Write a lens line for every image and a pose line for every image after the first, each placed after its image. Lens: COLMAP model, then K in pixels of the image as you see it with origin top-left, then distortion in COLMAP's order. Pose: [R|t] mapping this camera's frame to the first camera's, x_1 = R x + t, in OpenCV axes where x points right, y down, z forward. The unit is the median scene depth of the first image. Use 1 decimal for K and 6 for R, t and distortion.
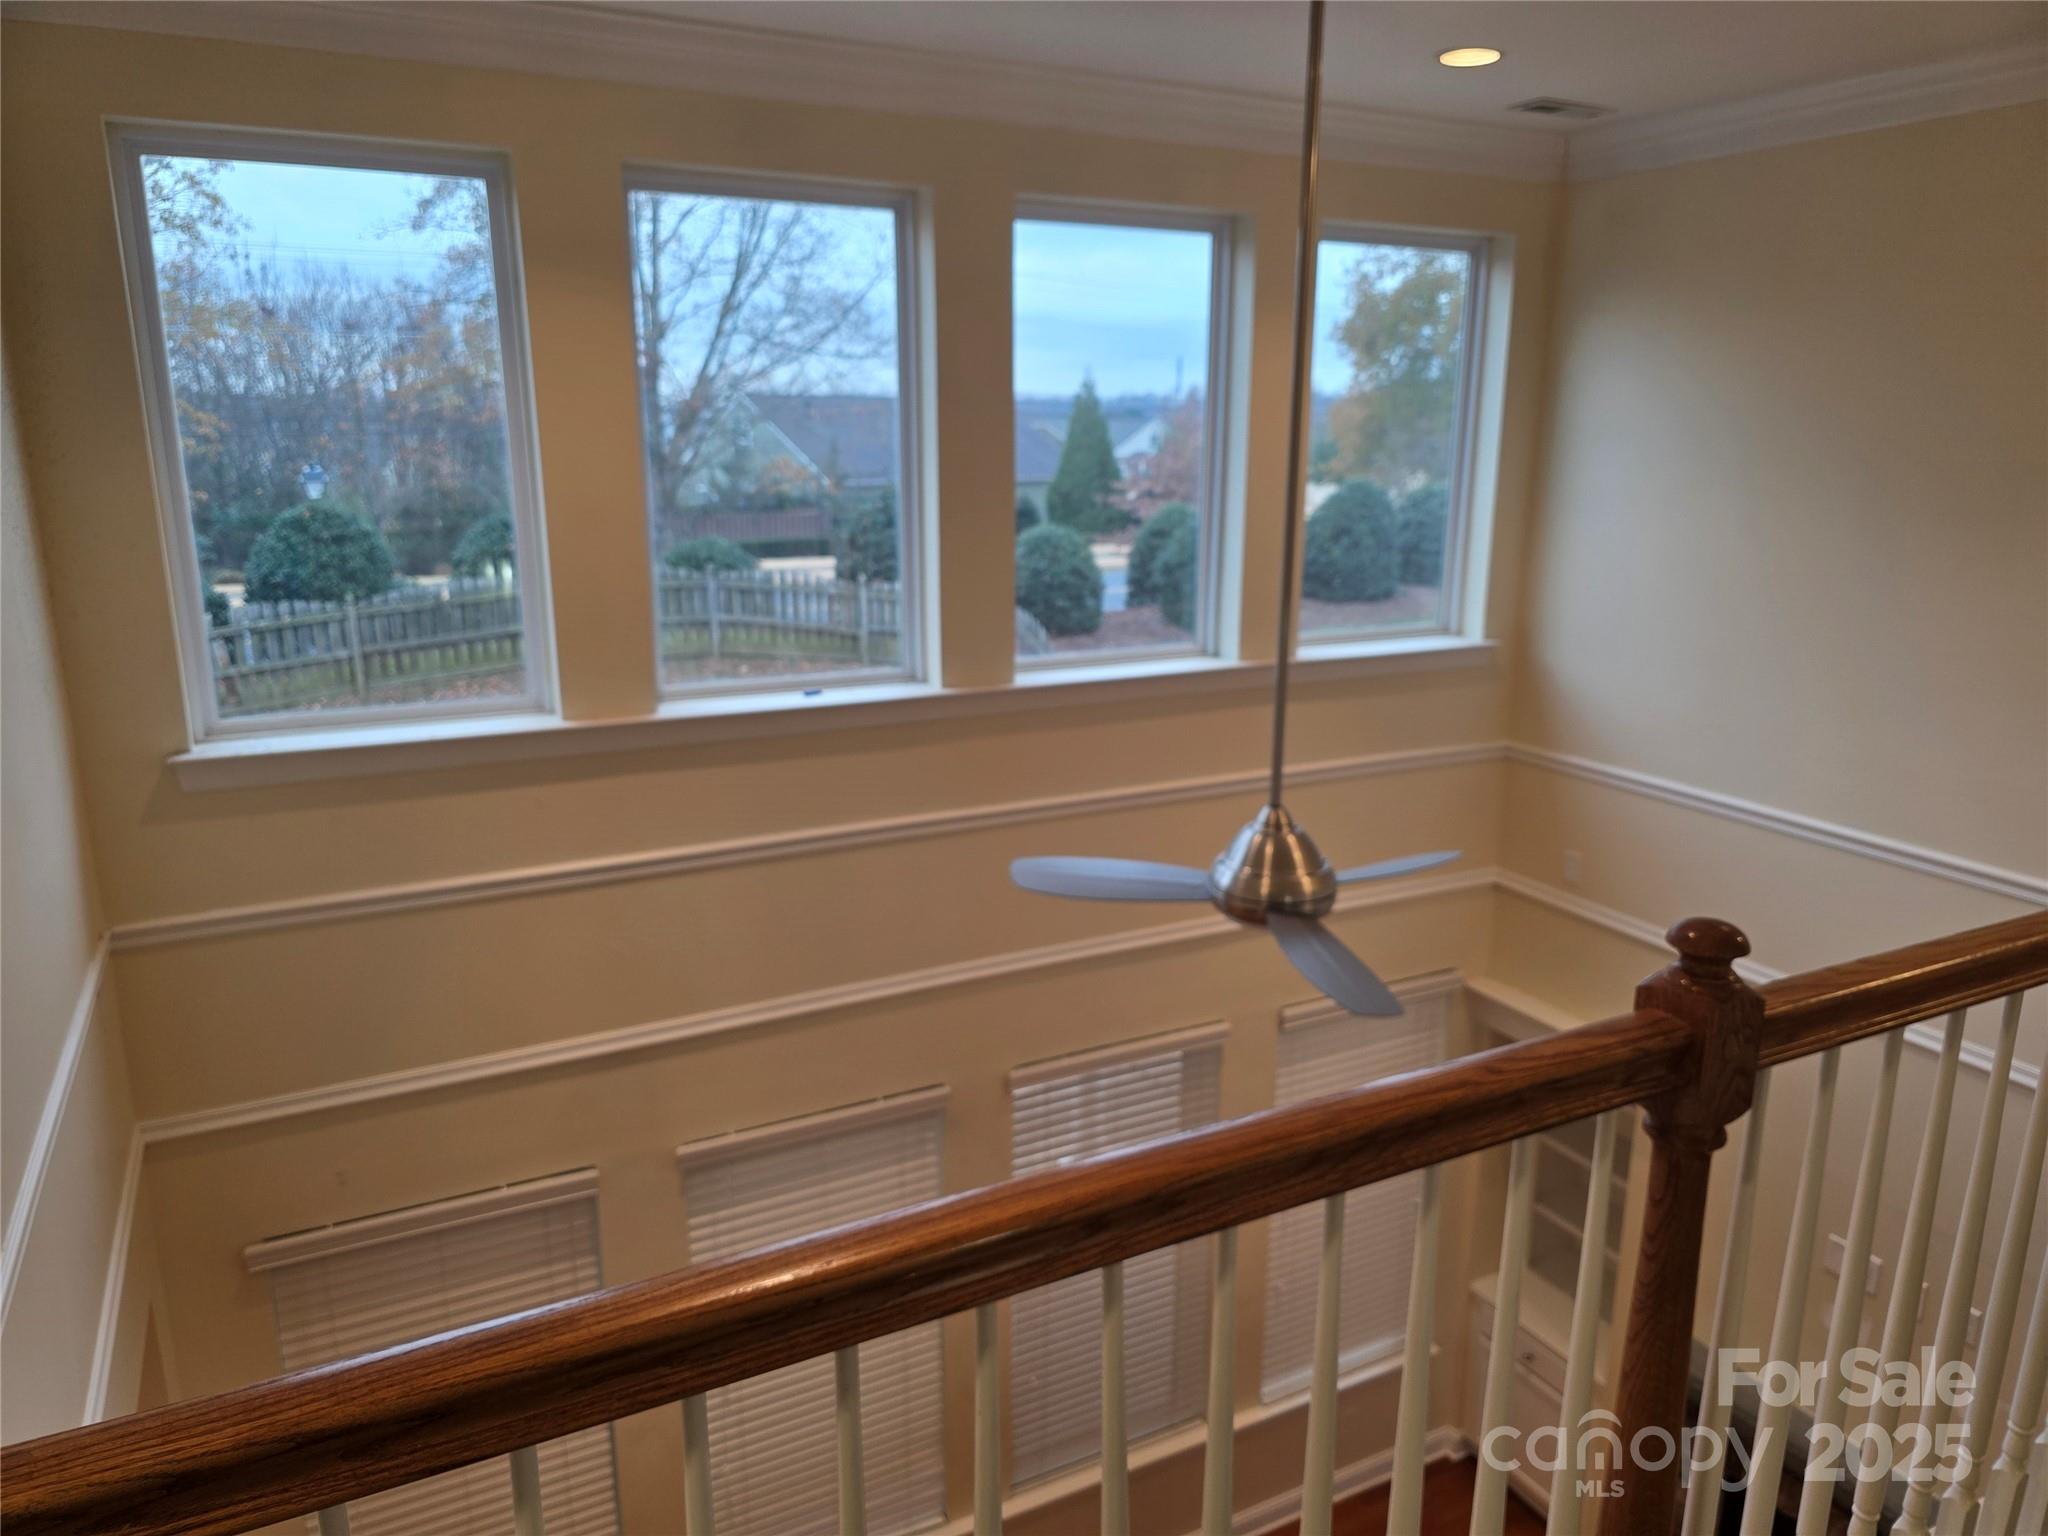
lens RADIAL K [[1402.6, 0, 1029.3], [0, 1402.6, 770.8], [0, 0, 1]] dist [0.022978, -0.004149]
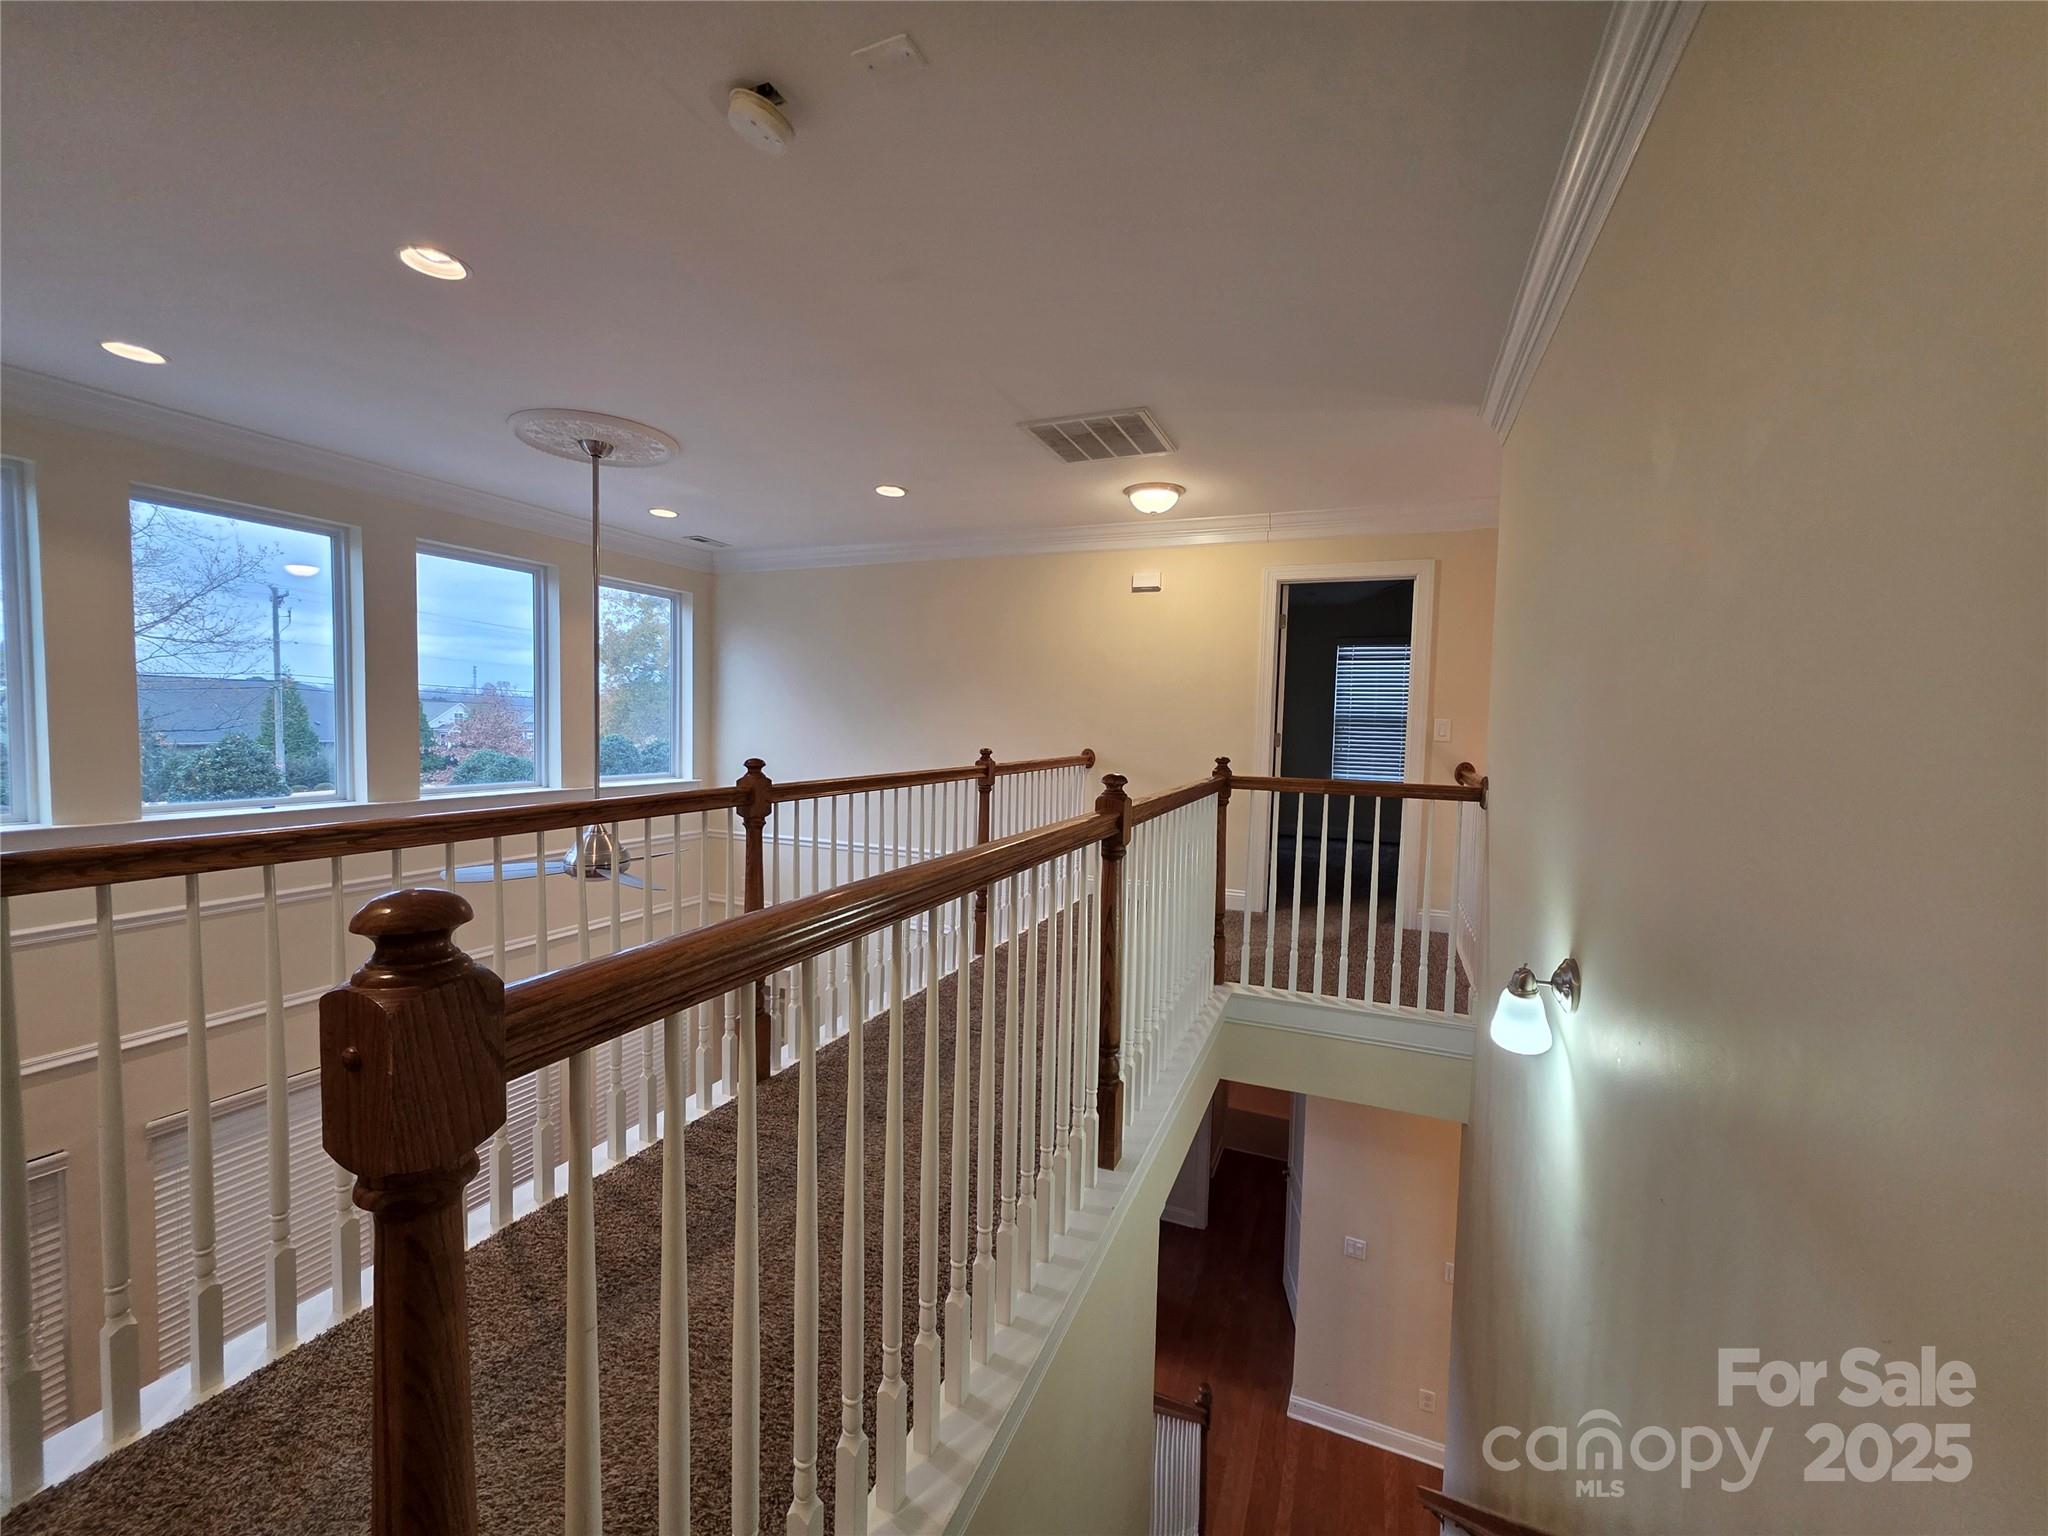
lens RADIAL K [[817.6, 0, 1024.9], [0, 817.6, 766.0], [0, 0, 1]] dist [0.001147, 0.000677]
pose [[0.769433, -0.019845, 0.638419, -0.079626], [0.133024, 0.982579, -0.129780, 0.127793], [-0.624722, 0.184782, 0.758669, -0.256042]]
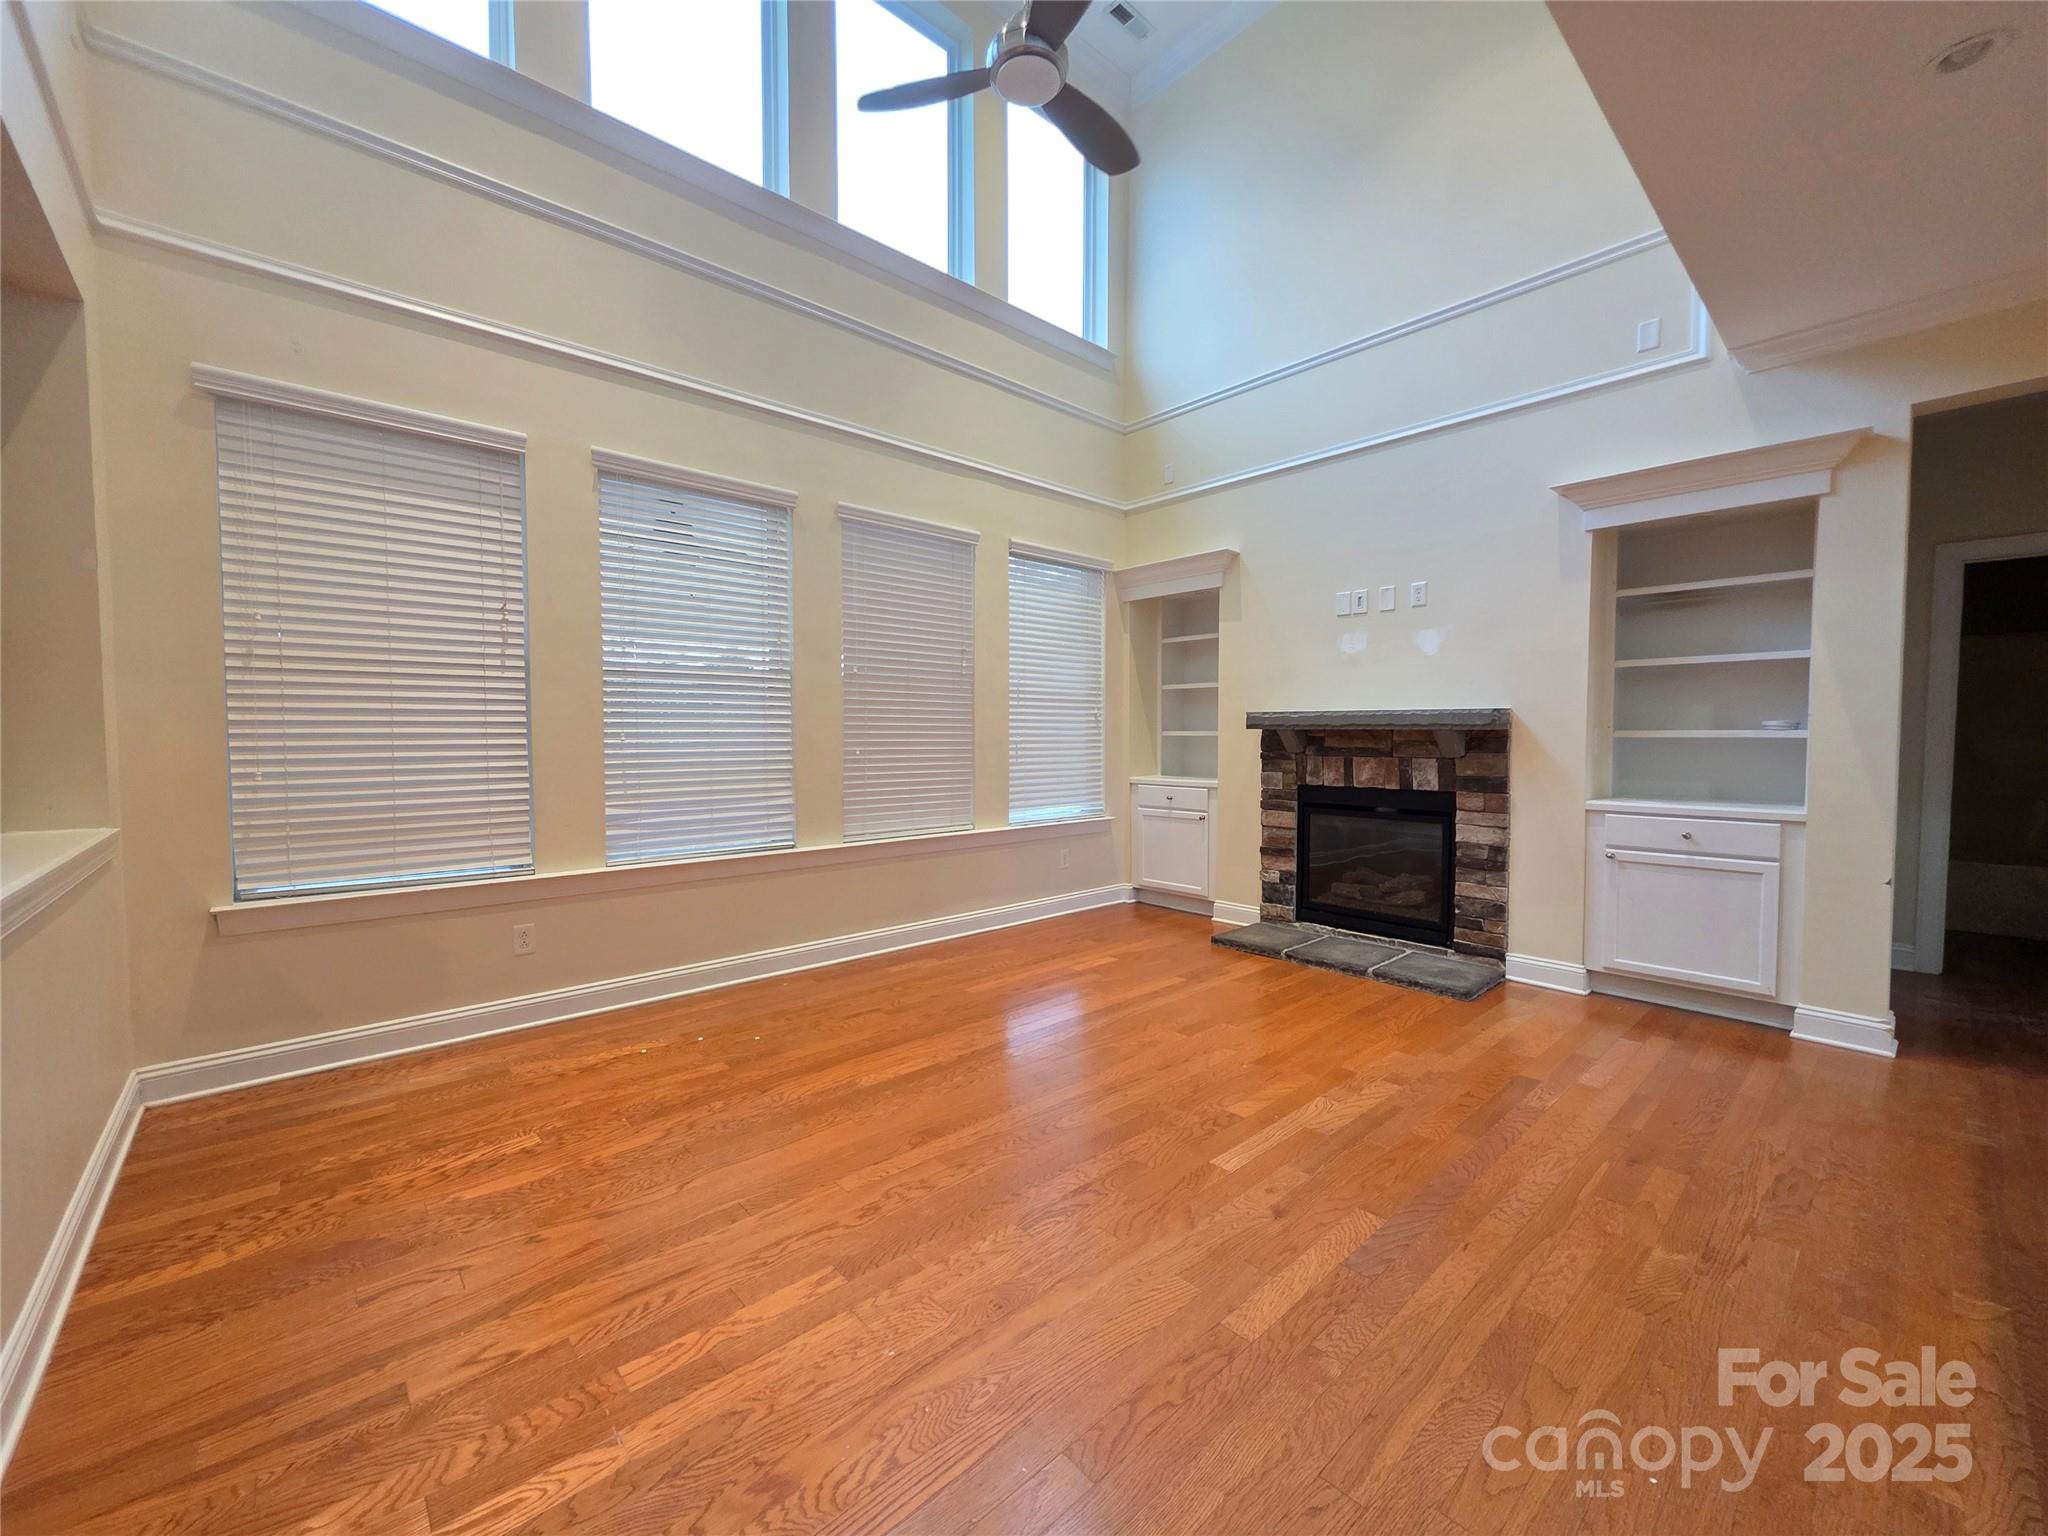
lens RADIAL K [[817.9, 0, 1022.1], [0, 817.9, 767.2], [0, 0, 1]] dist [-0.000429, 0.000244]
pose [[0.967462, -0.014143, 0.252622, -0.049811], [0.064935, 0.978874, -0.193879, 0.700764], [-0.244543, 0.203975, 0.947942, 0.204592]]
